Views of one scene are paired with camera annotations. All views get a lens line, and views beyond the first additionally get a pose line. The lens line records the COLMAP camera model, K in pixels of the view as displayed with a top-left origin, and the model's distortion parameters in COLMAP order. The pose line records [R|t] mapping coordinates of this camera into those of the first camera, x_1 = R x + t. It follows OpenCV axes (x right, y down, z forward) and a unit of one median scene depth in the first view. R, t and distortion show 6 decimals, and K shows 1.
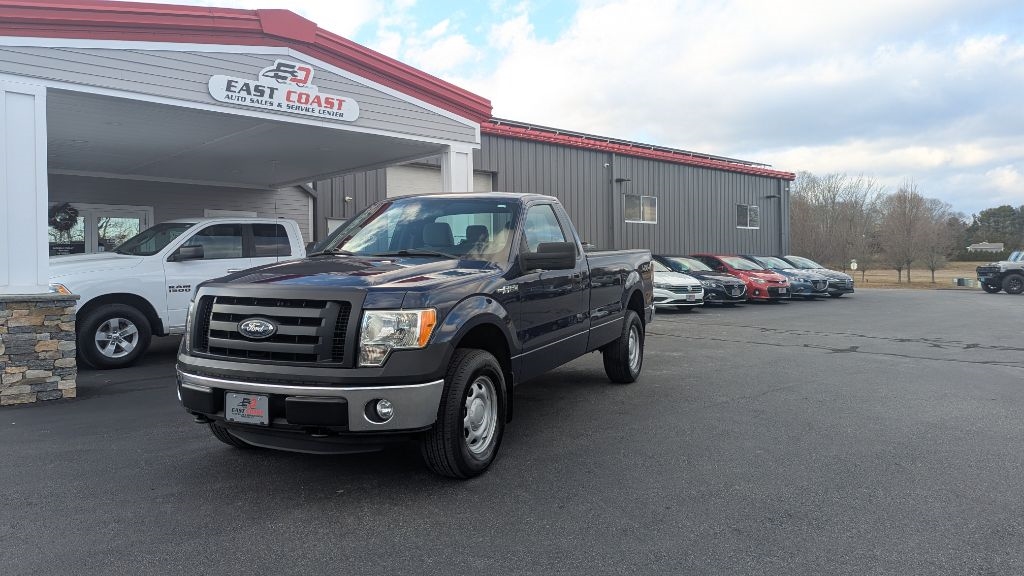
lens RADIAL K [[714.9, 0, 507.8], [0, 714.9, 279.1], [0, 0, 1]] dist [0.052557, -0.047162]
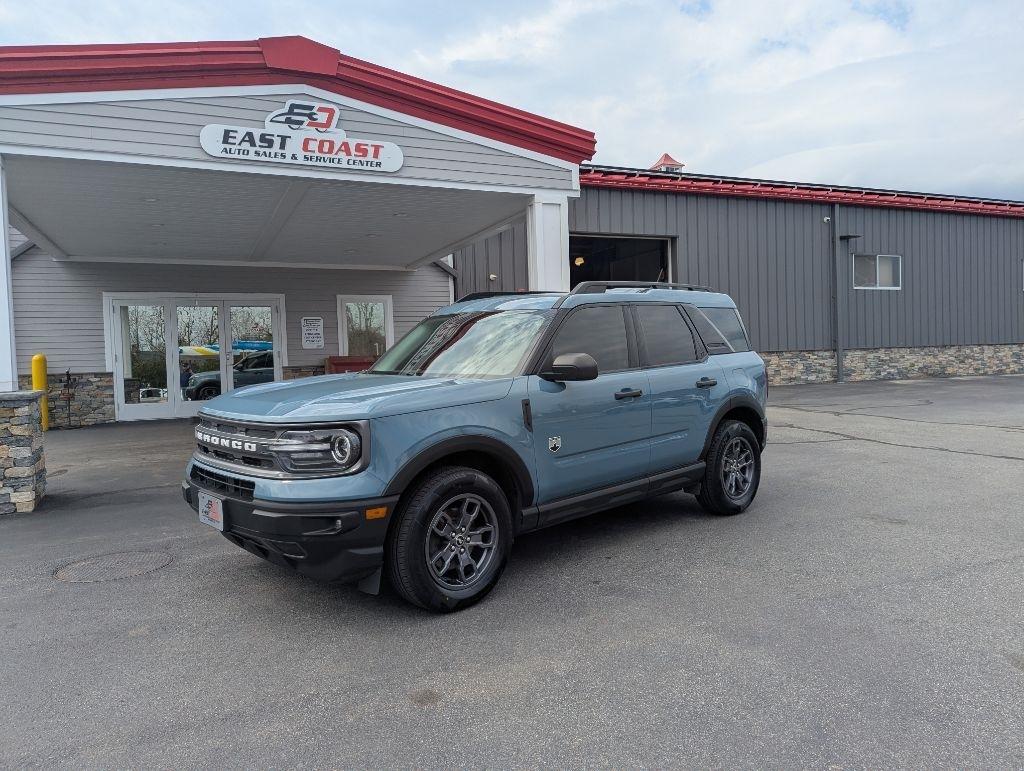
lens RADIAL K [[711.0, 0, 519.1], [0, 711.0, 384.7], [0, 0, 1]] dist [0.058782, -0.059354]
pose [[0.947251, -0.003211, -0.320476, 0.179234], [0.013600, 0.999452, 0.030182, -0.005206], [0.320203, -0.032948, 0.946776, 0.299015]]
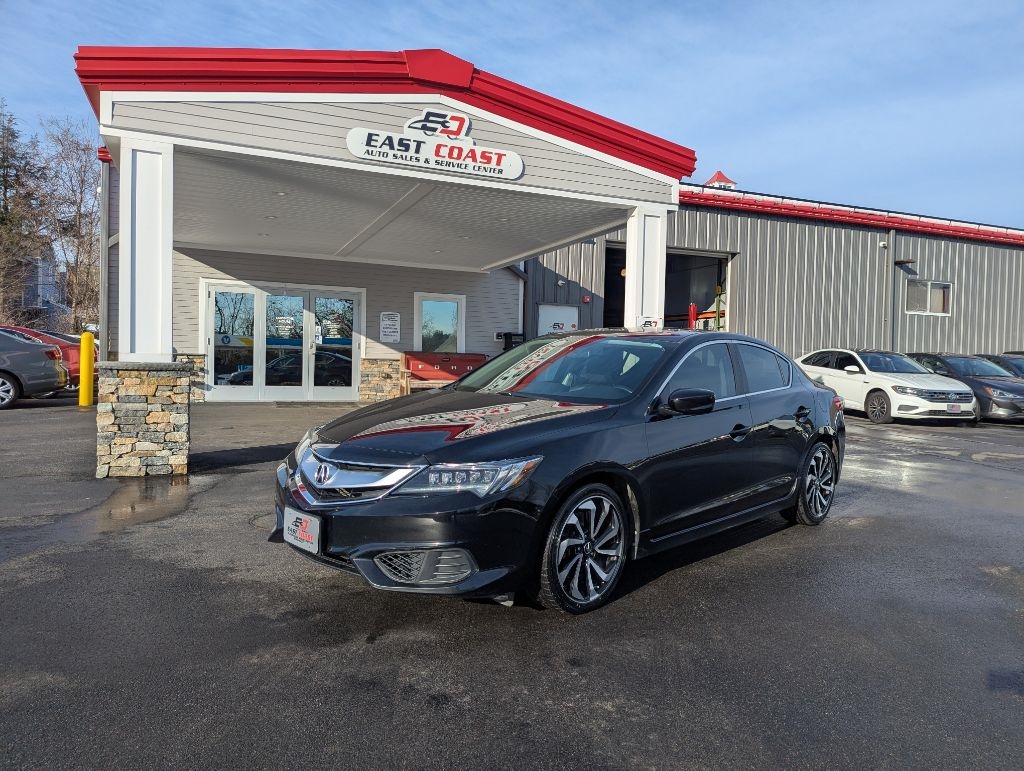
lens RADIAL K [[702.6, 0, 525.9], [0, 702.6, 388.0], [0, 0, 1]] dist [0.046993, -0.025019]
pose [[0.939865, 0.047173, -0.338273, 0.098745], [-0.040952, 0.998835, 0.025509, 0.007817], [0.339083, -0.010123, 0.940702, 0.223529]]
